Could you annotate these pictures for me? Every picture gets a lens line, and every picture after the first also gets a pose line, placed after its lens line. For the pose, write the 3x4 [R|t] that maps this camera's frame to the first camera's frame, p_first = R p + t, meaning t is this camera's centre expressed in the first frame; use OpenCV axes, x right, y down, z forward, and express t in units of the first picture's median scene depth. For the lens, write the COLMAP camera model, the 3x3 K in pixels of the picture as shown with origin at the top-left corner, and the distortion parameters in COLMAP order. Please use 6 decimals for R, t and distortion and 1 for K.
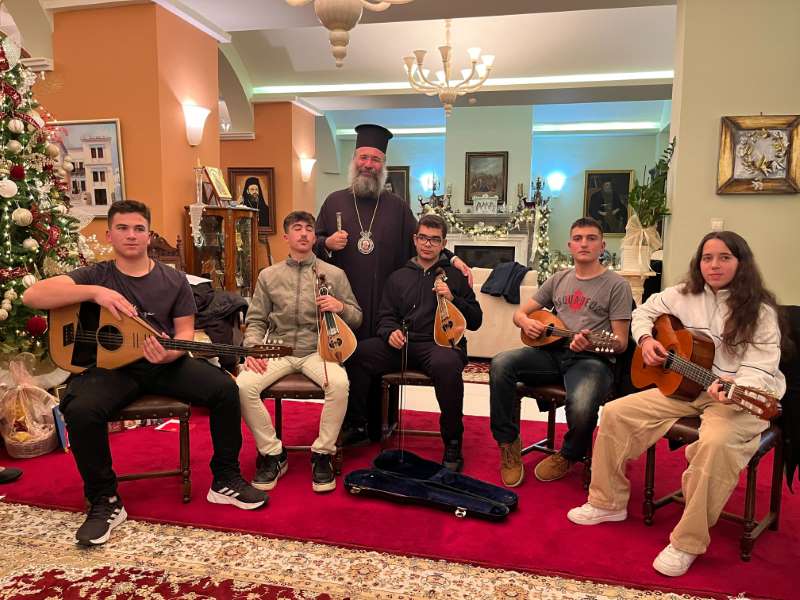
lens RADIAL K [[611.4, 0, 408.2], [0, 611.4, 301.8], [0, 0, 1]] dist [0.040337, -0.069160]
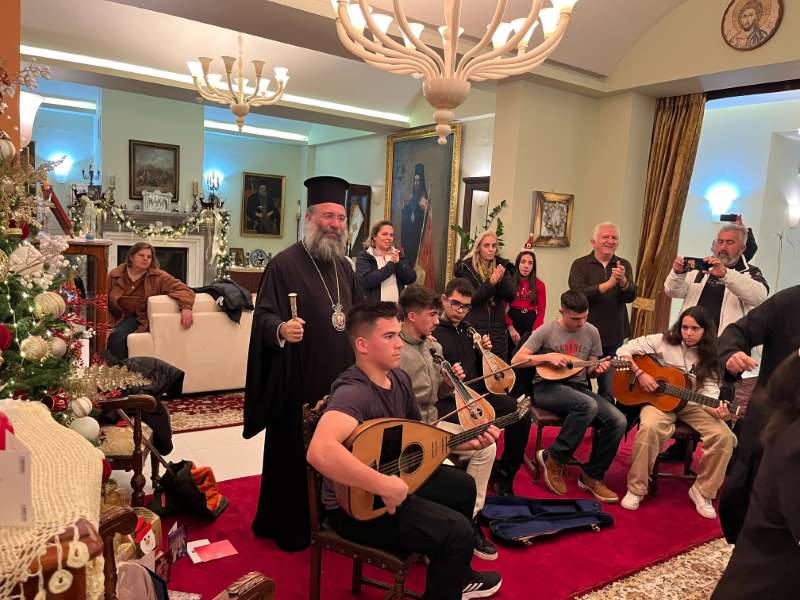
lens RADIAL K [[611.4, 0, 398.8], [0, 611.4, 305.2], [0, 0, 1]] dist [0.040337, -0.069160]
pose [[0.690993, -0.066339, 0.719811, -0.365089], [0.022547, 0.997273, 0.070267, -0.077133], [-0.722509, -0.032324, 0.690605, 0.137733]]
